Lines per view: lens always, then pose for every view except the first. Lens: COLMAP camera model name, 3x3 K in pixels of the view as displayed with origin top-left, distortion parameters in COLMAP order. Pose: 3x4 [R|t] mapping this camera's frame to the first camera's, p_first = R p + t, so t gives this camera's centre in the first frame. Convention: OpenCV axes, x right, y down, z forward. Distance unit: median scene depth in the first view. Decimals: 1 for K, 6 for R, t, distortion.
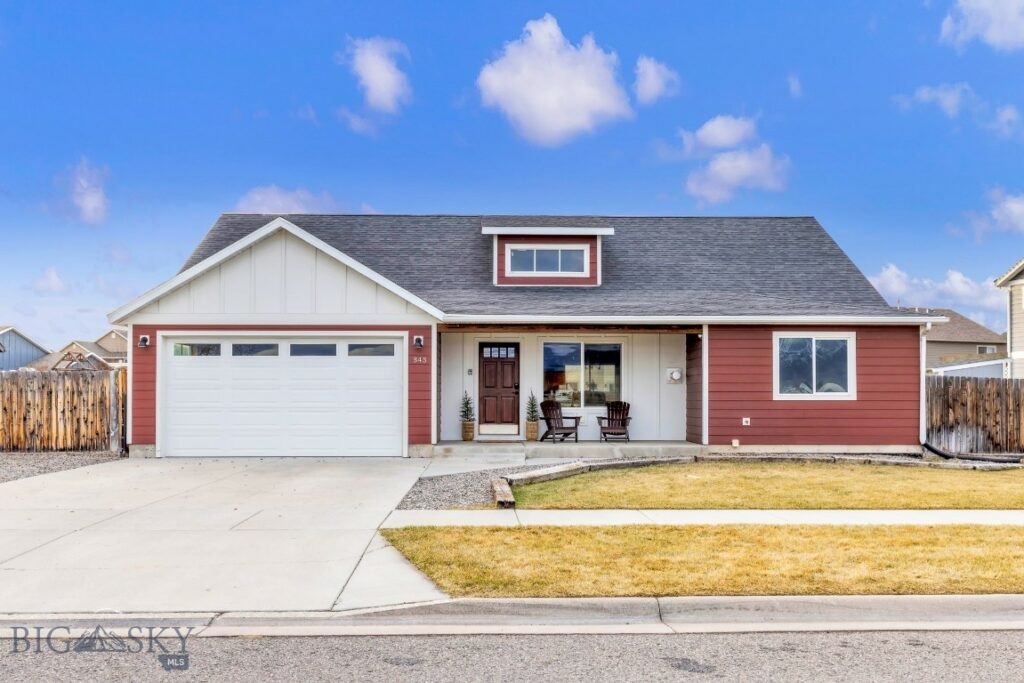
lens RADIAL K [[928.3, 0, 512.0], [0, 928.3, 341.5], [0, 0, 1]] dist [-0.001984, 0.007027]
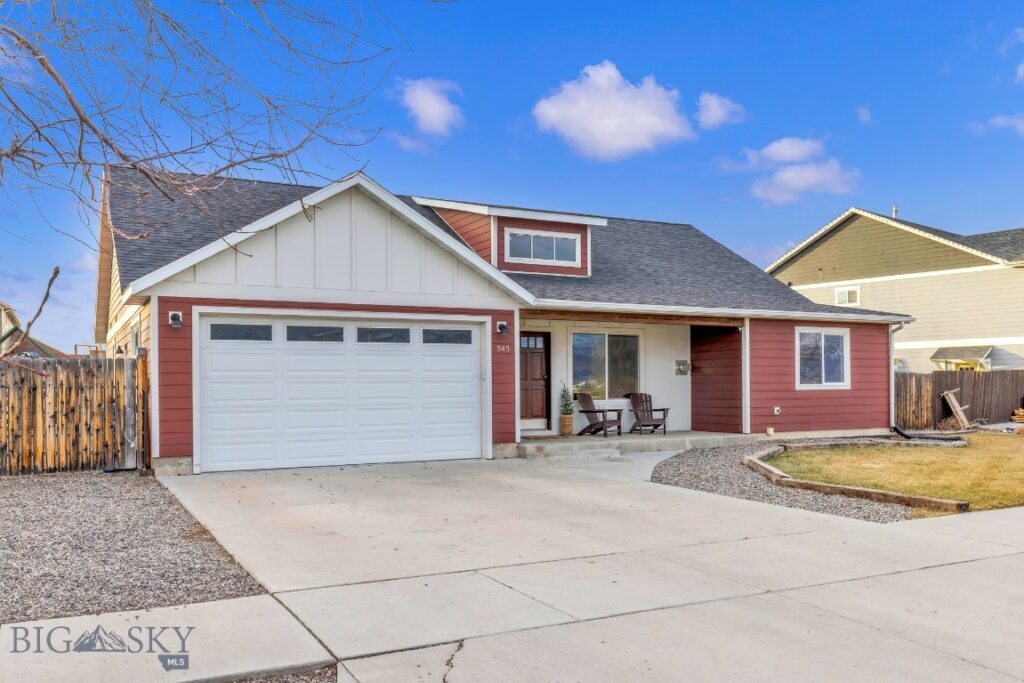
lens RADIAL K [[864.8, 0, 512.0], [0, 864.8, 341.5], [0, 0, 1]] dist [-0.002986, -0.005655]
pose [[0.892779, 0.015441, 0.450231, -0.463601], [-0.015936, 0.999869, -0.002693, 0.014967], [-0.450214, -0.004770, 0.892908, 0.253615]]
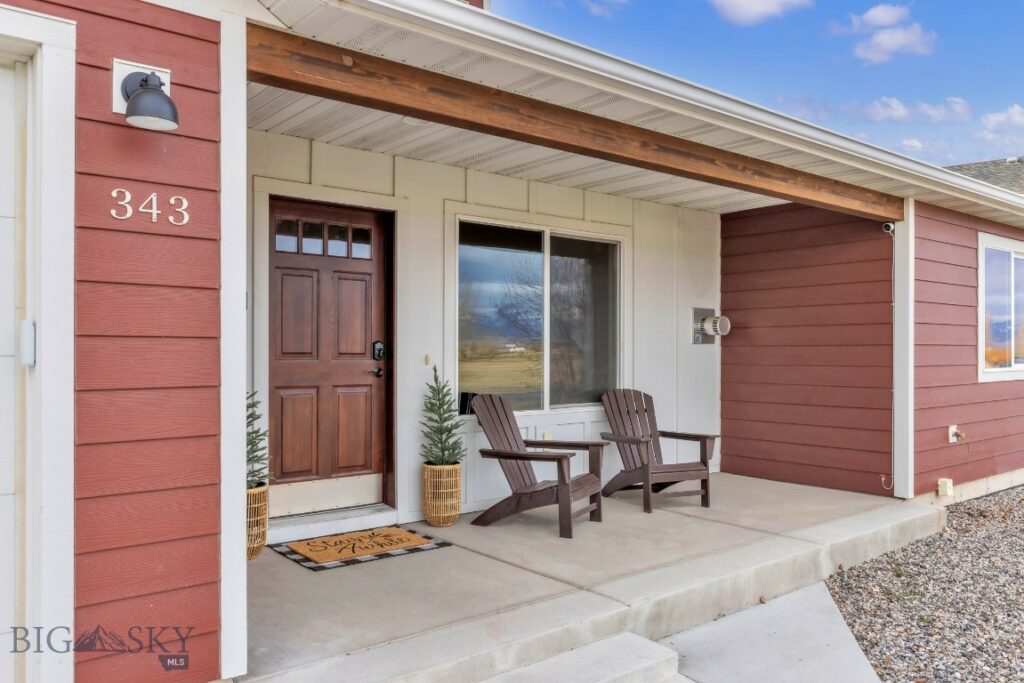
lens RADIAL K [[785.2, 0, 512.0], [0, 785.2, 341.5], [0, 0, 1]] dist [-0.002468, 0.001780]
pose [[0.787029, 0.003666, 0.616905, -0.135670], [-0.033124, 0.998791, 0.036323, 0.036865], [-0.616026, -0.049021, 0.786199, 0.839501]]
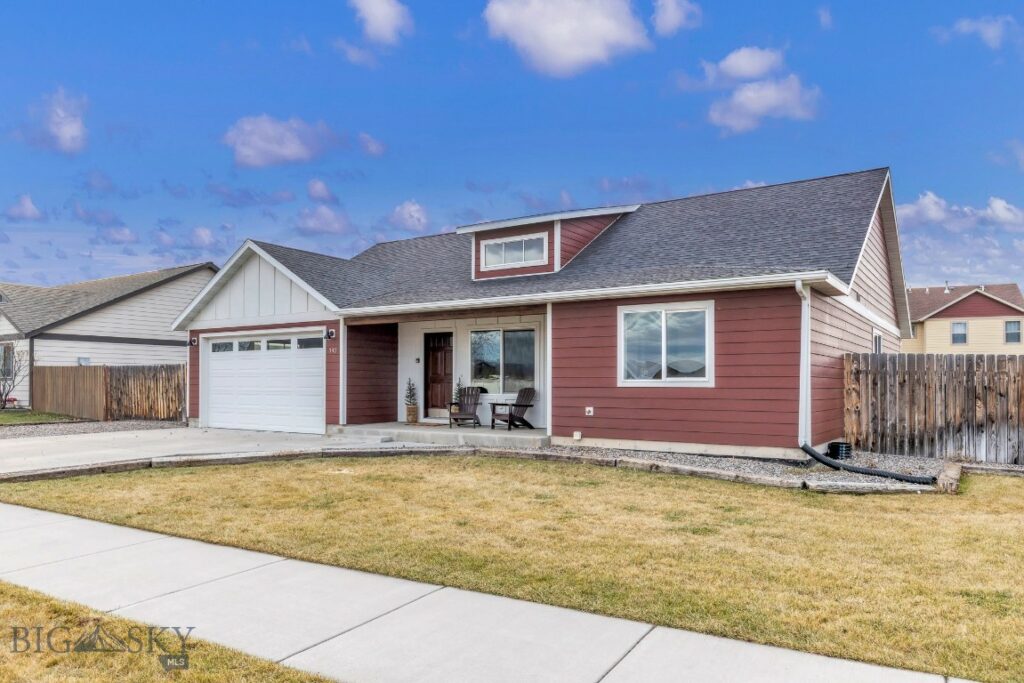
lens RADIAL K [[700.4, 0, 516.0], [0, 700.4, 359.1], [0, 0, 1]] dist [-0.001165, -0.000806]
pose [[0.822843, -0.018667, -0.567962, 0.570598], [0.031656, 0.999414, 0.013016, 0.026219], [0.567386, -0.028689, 0.822952, 0.418403]]
